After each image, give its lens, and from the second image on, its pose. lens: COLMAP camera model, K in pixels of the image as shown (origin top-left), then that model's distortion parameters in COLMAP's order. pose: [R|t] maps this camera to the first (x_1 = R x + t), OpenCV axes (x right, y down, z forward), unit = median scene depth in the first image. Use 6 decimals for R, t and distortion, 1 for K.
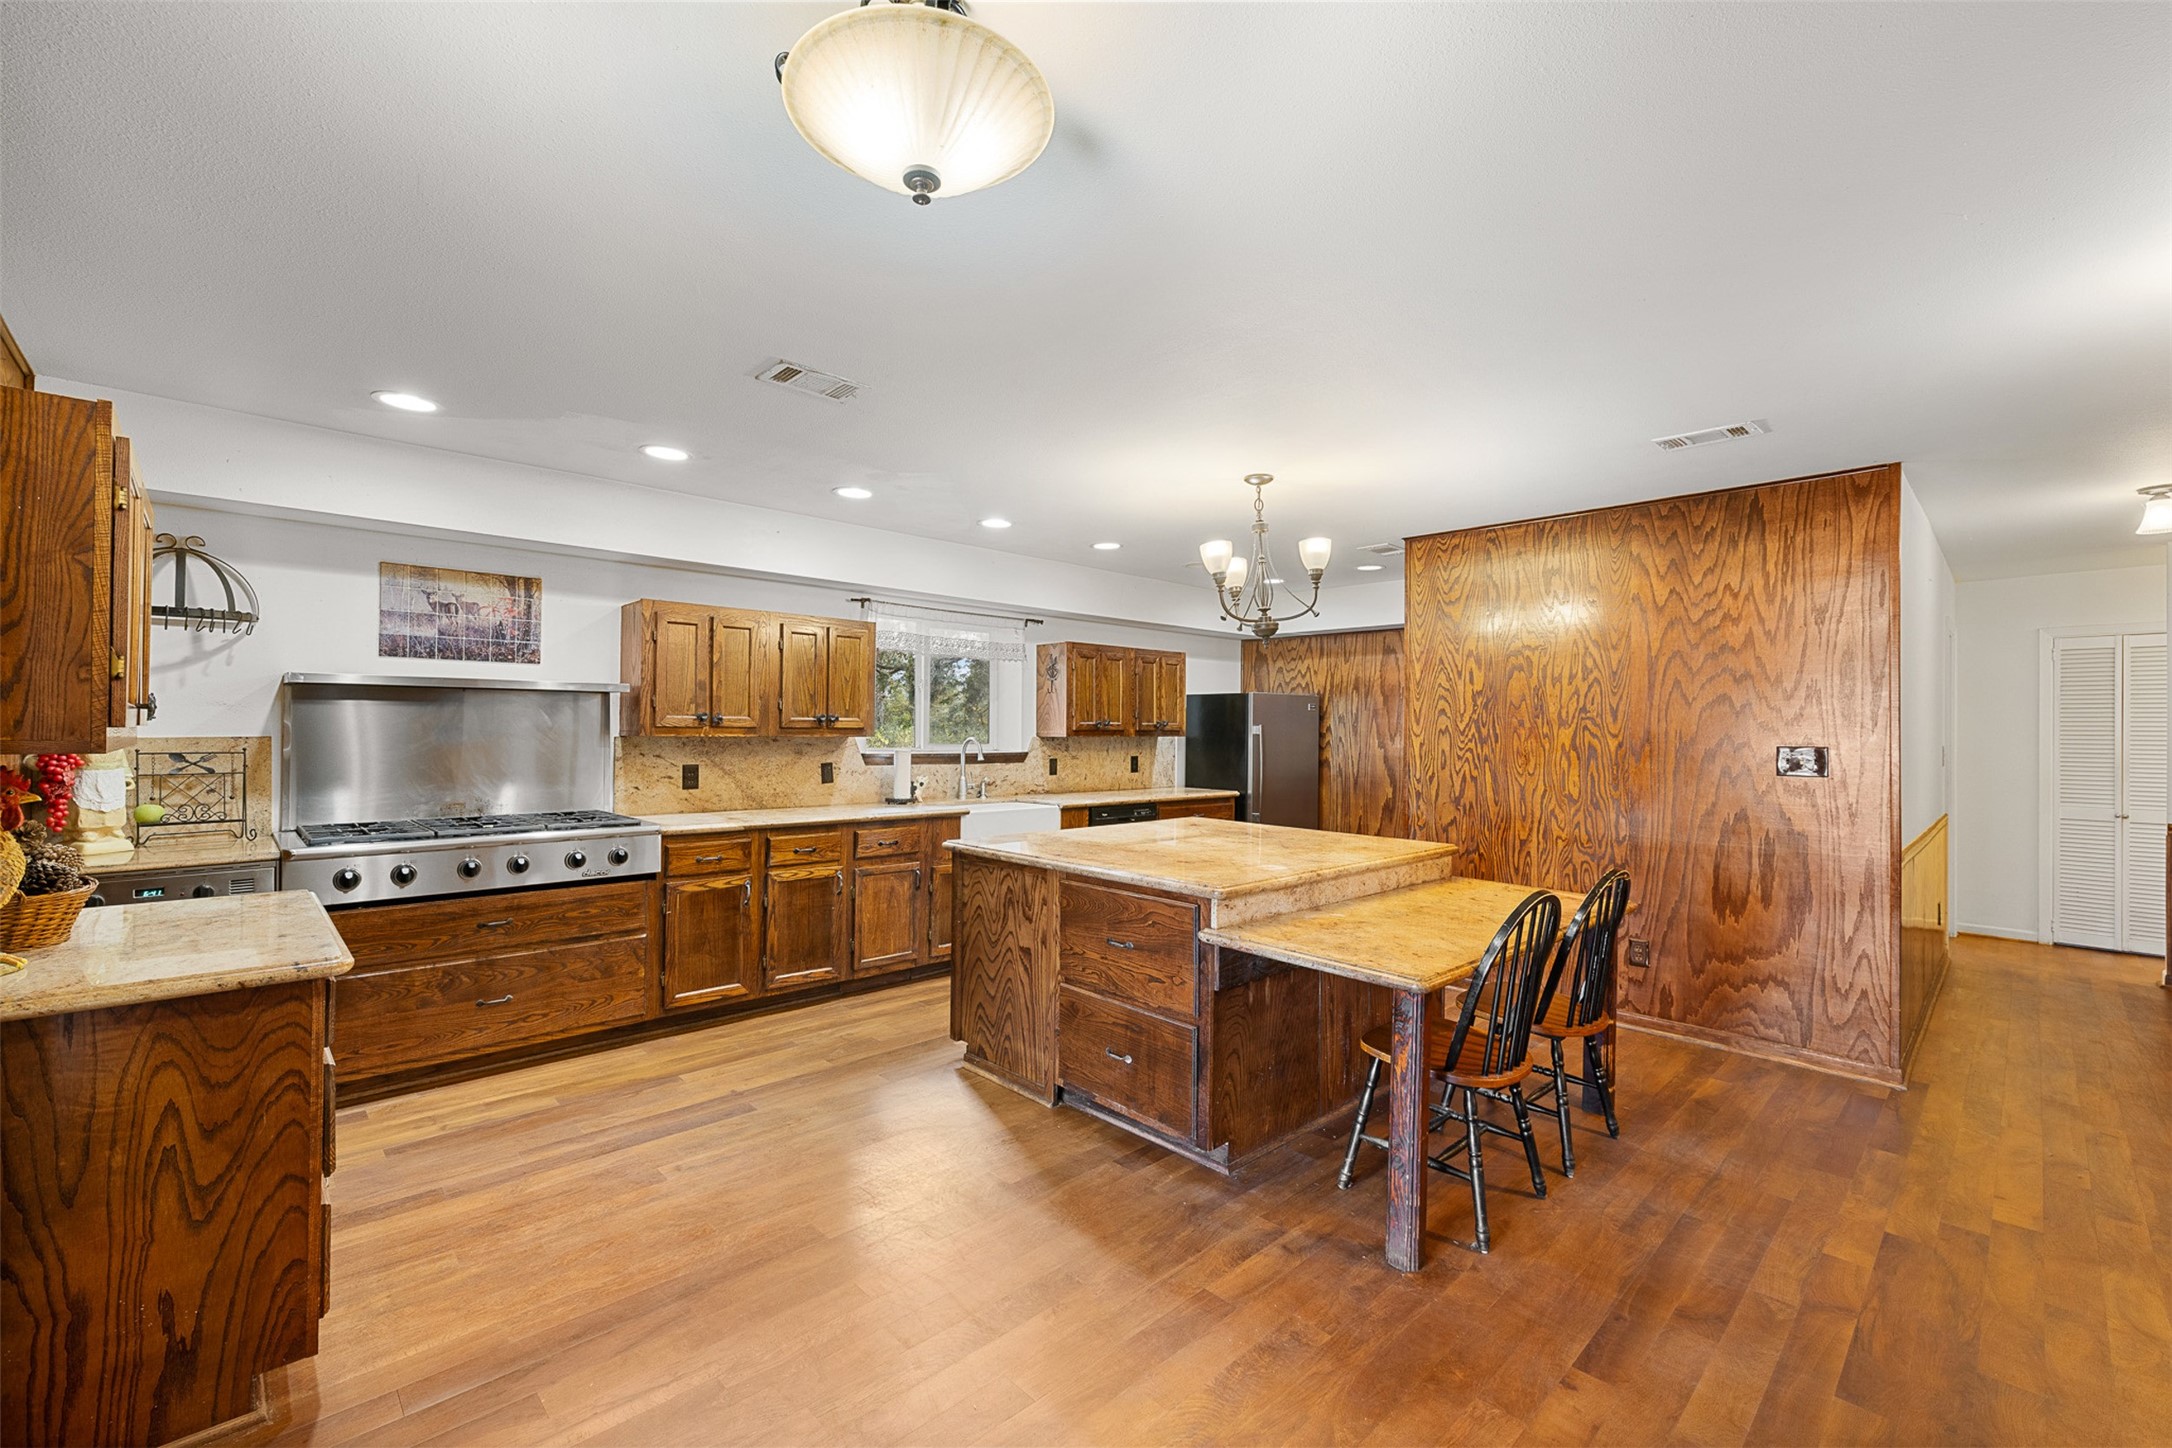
lens RADIAL K [[920.7, 0, 1084.3], [0, 920.7, 722.2], [0, 0, 1]] dist [0.003252, 0.000106]
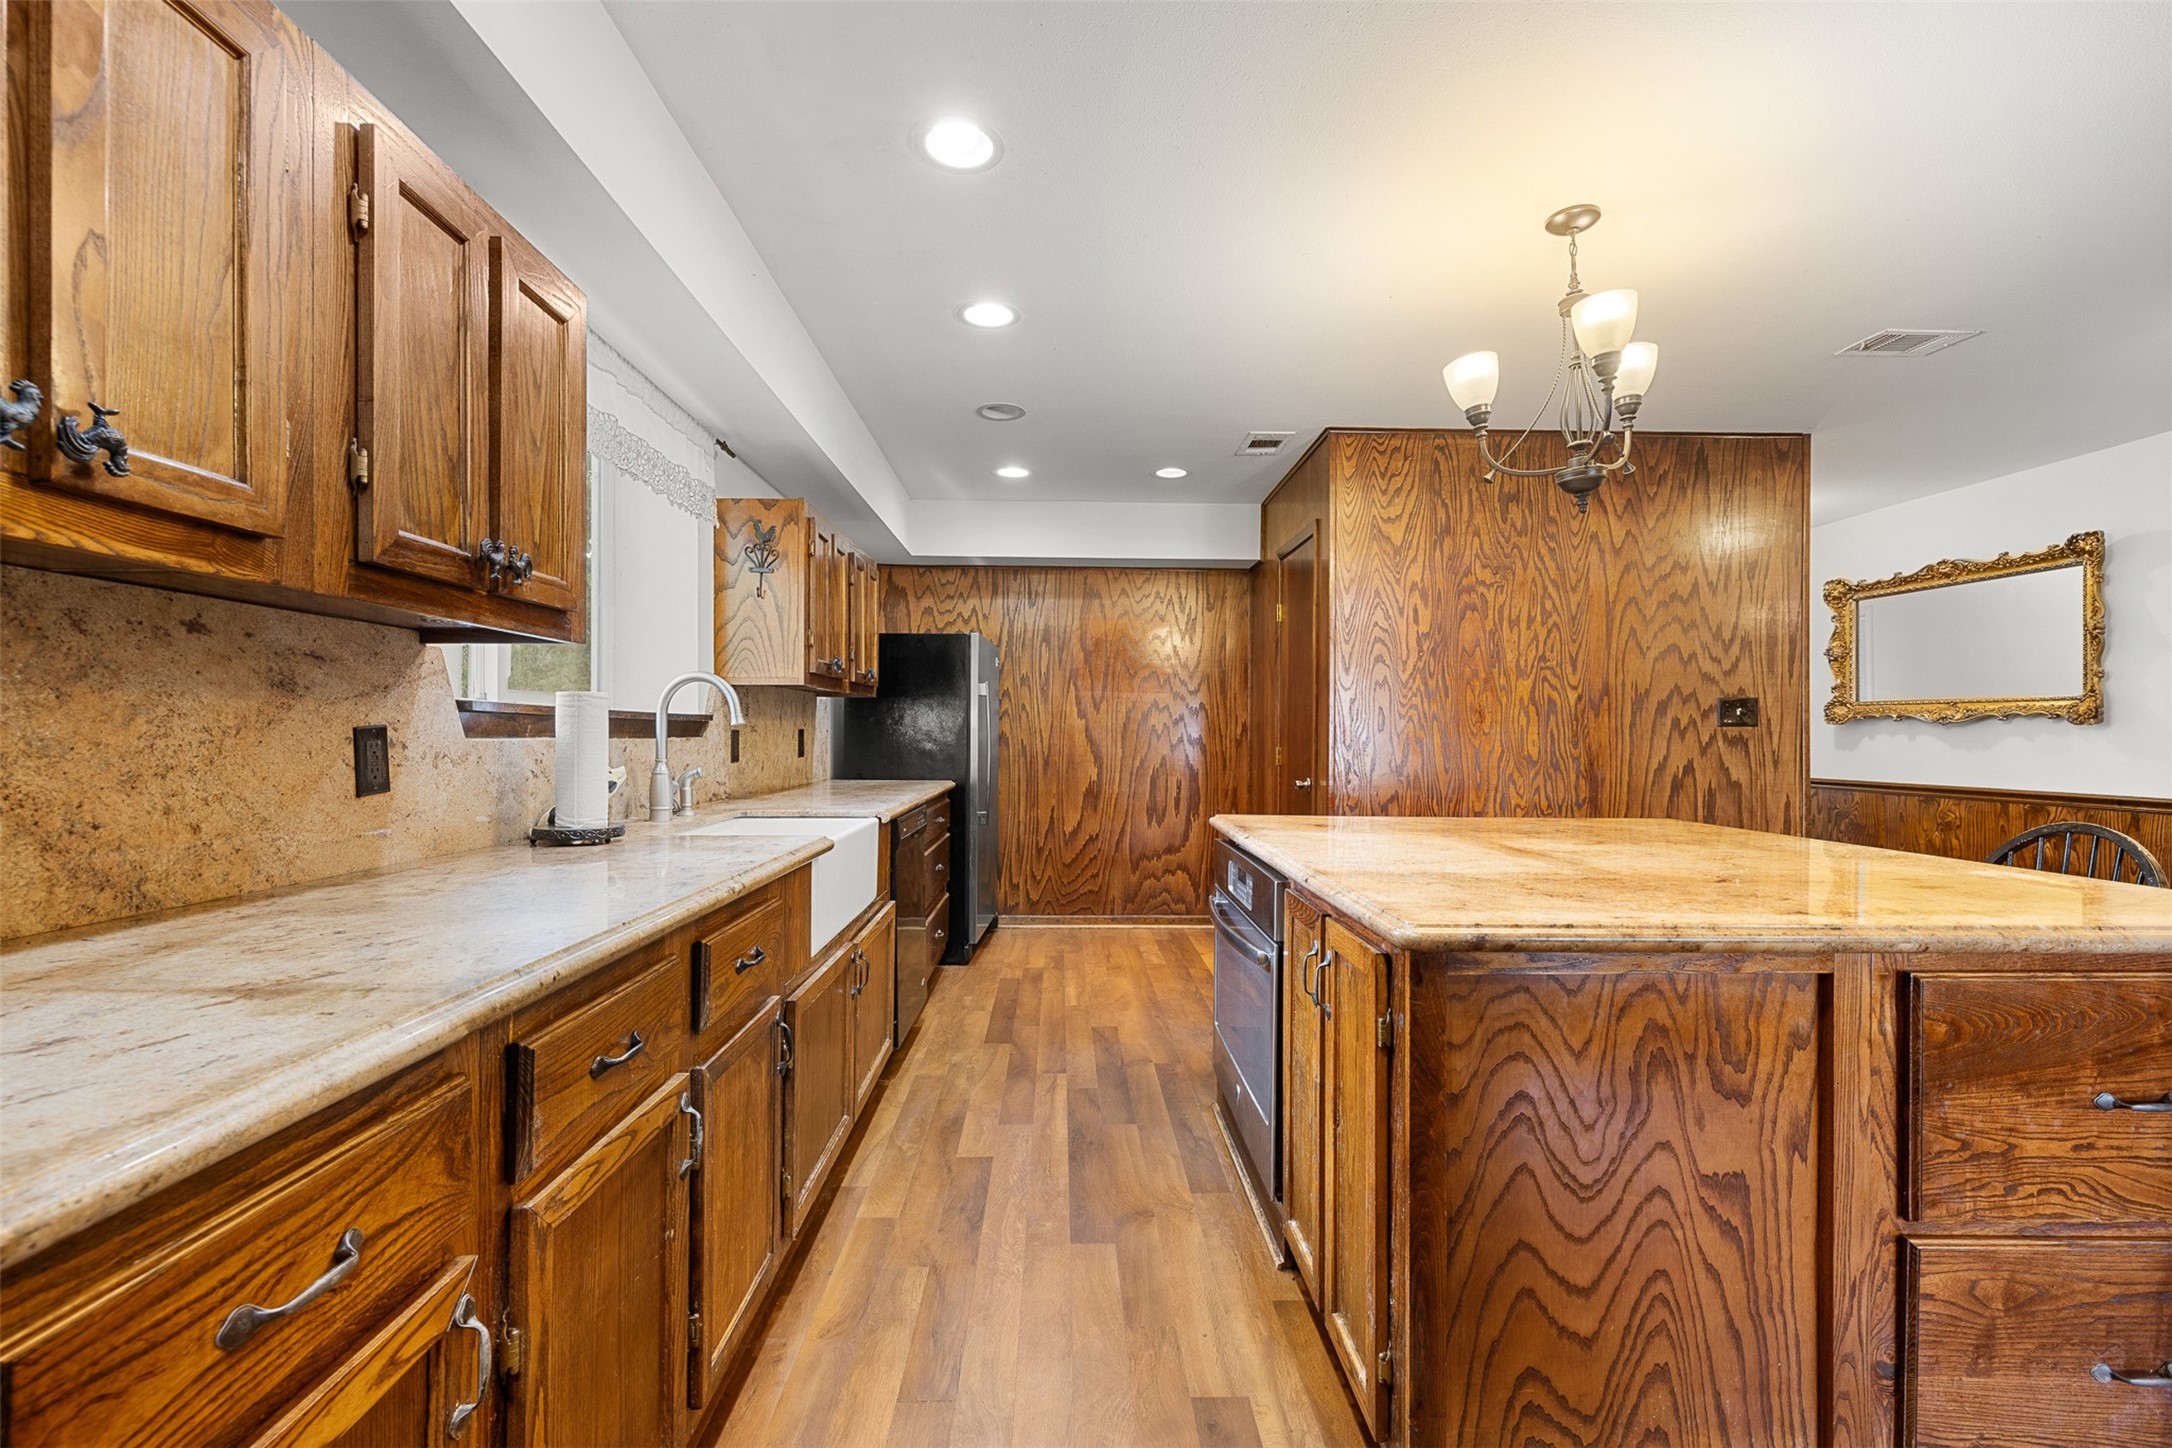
lens RADIAL K [[920.7, 0, 1089.0], [0, 920.7, 731.4], [0, 0, 1]] dist [0.003252, 0.000106]
pose [[0.669233, -0.005516, 0.743032, -0.398397], [-0.003757, 0.999935, 0.010808, 0.048103], [-0.743043, -0.010024, 0.669169, 0.730731]]
